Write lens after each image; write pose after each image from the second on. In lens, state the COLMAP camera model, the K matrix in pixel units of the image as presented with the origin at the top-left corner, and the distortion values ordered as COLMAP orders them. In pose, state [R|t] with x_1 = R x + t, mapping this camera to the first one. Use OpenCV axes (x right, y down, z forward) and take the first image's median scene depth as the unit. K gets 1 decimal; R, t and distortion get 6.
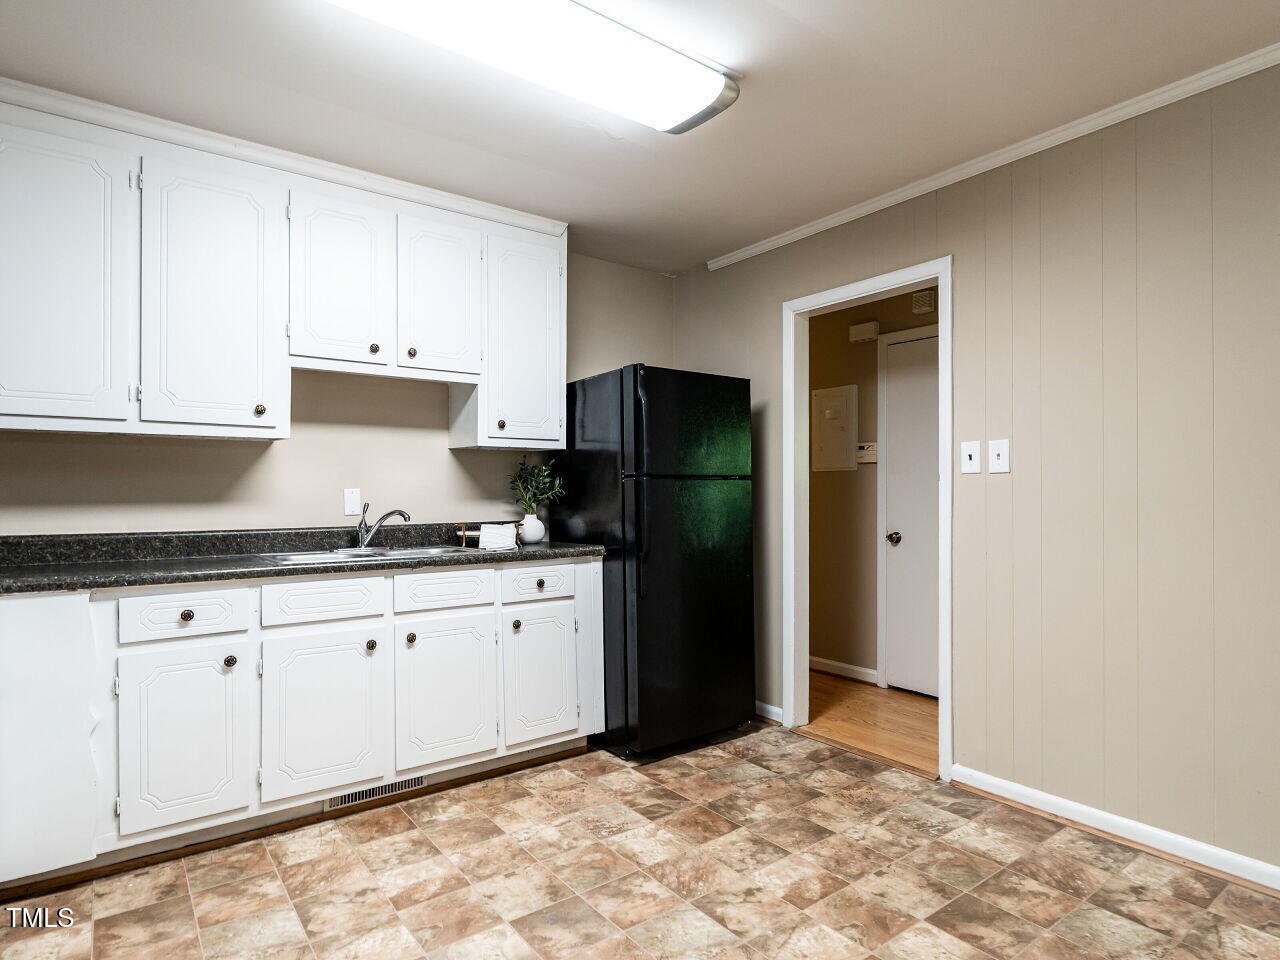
lens RADIAL K [[710.0, 0, 637.8], [0, 710.0, 488.2], [0, 0, 1]] dist [-0.003150, 0.001339]
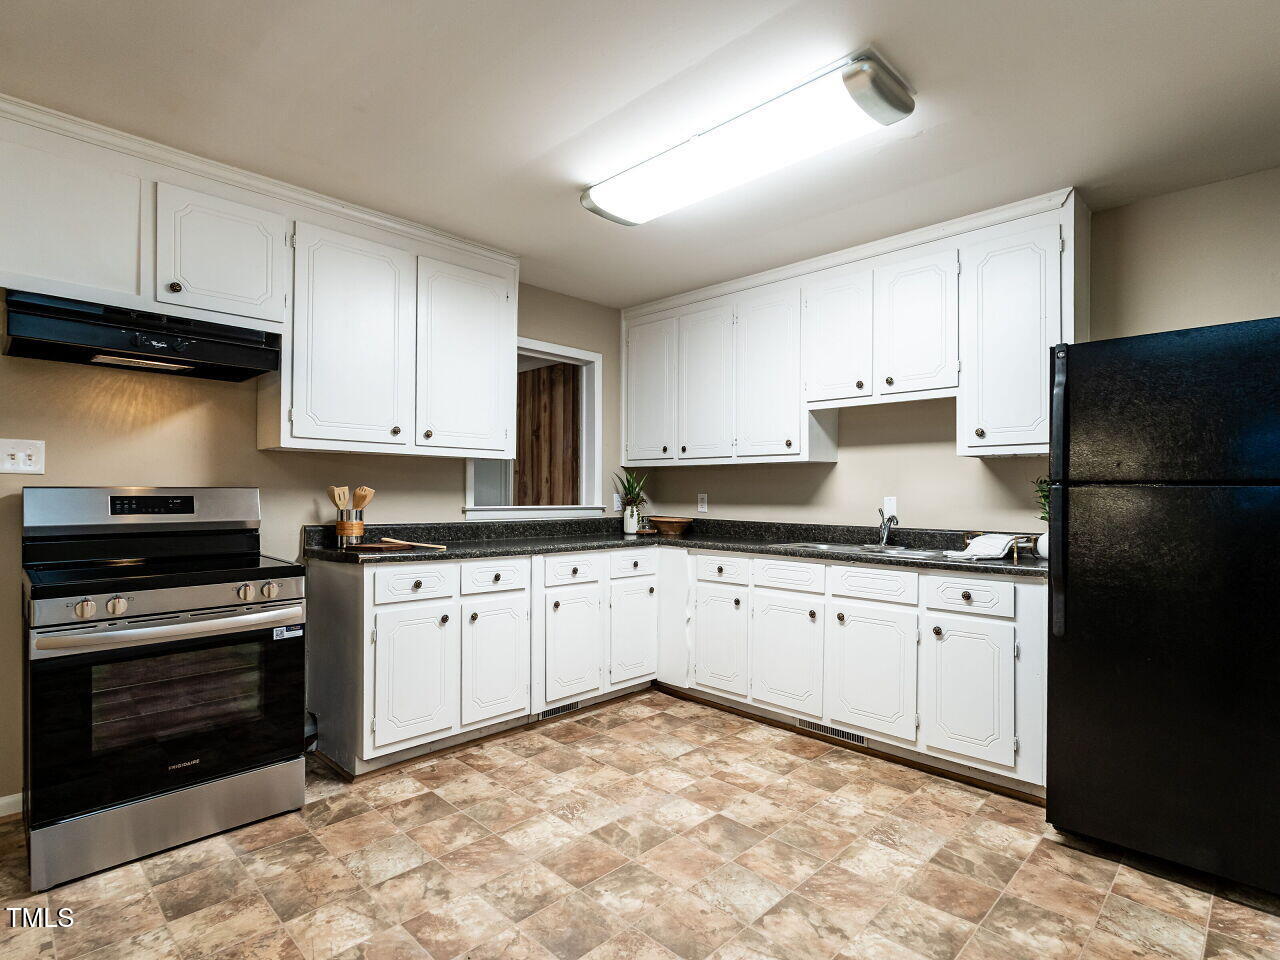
lens RADIAL K [[654.2, 0, 641.4], [0, 654.2, 487.8], [0, 0, 1]] dist [-0.003380, -0.000015]
pose [[0.150962, -0.005243, -0.988526, 0.799477], [-0.002558, 0.999981, -0.005694, -0.008326], [0.988536, 0.003389, 0.150945, 0.503048]]
